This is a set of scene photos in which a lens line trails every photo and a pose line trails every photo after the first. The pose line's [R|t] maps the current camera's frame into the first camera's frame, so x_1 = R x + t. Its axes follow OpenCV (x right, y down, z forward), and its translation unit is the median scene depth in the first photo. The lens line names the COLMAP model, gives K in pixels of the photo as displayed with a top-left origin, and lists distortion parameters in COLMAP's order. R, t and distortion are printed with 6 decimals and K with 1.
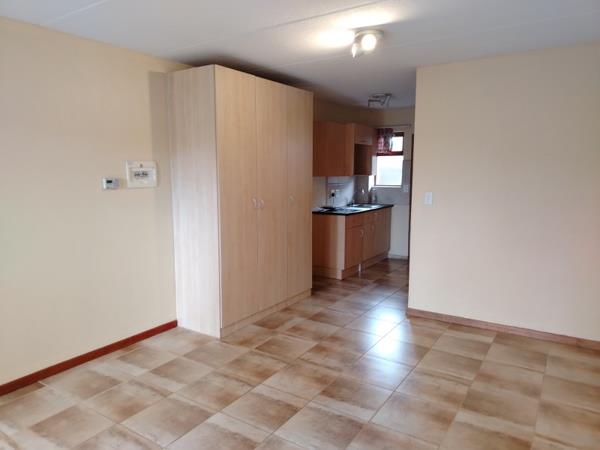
lens RADIAL K [[419.5, 0, 300.0], [0, 419.5, 225.0], [0, 0, 1]] dist [0.072169, -0.094224]
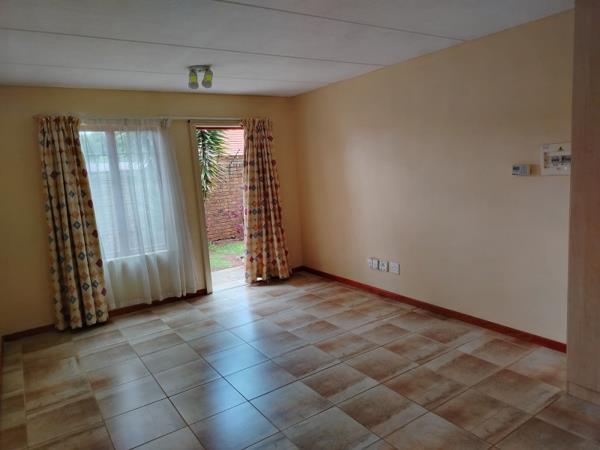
lens RADIAL K [[413.1, 0, 300.0], [0, 413.1, 225.0], [0, 0, 1]] dist [0.070861, -0.088772]
pose [[-0.382043, 0.162946, -0.909666, 0.581637], [-0.052642, 0.978897, 0.197456, -0.124384], [0.922644, 0.123323, -0.365403, 0.813336]]
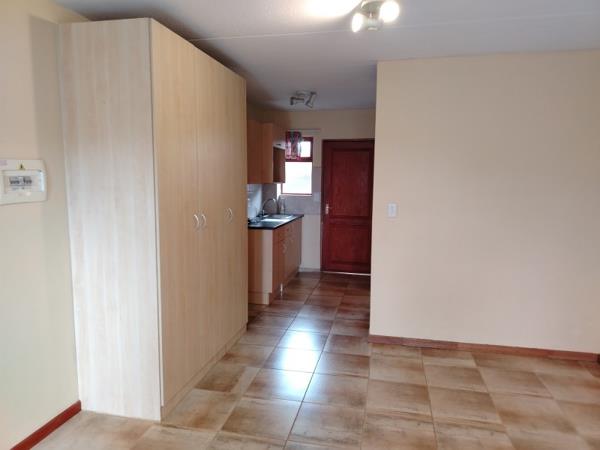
lens RADIAL K [[413.1, 0, 300.0], [0, 413.1, 225.0], [0, 0, 1]] dist [0.070861, -0.088772]
pose [[0.931000, -0.032271, 0.363589, -0.215535], [0.036692, 0.999313, -0.005256, -0.037316], [-0.363170, 0.018234, 0.931545, 0.282914]]
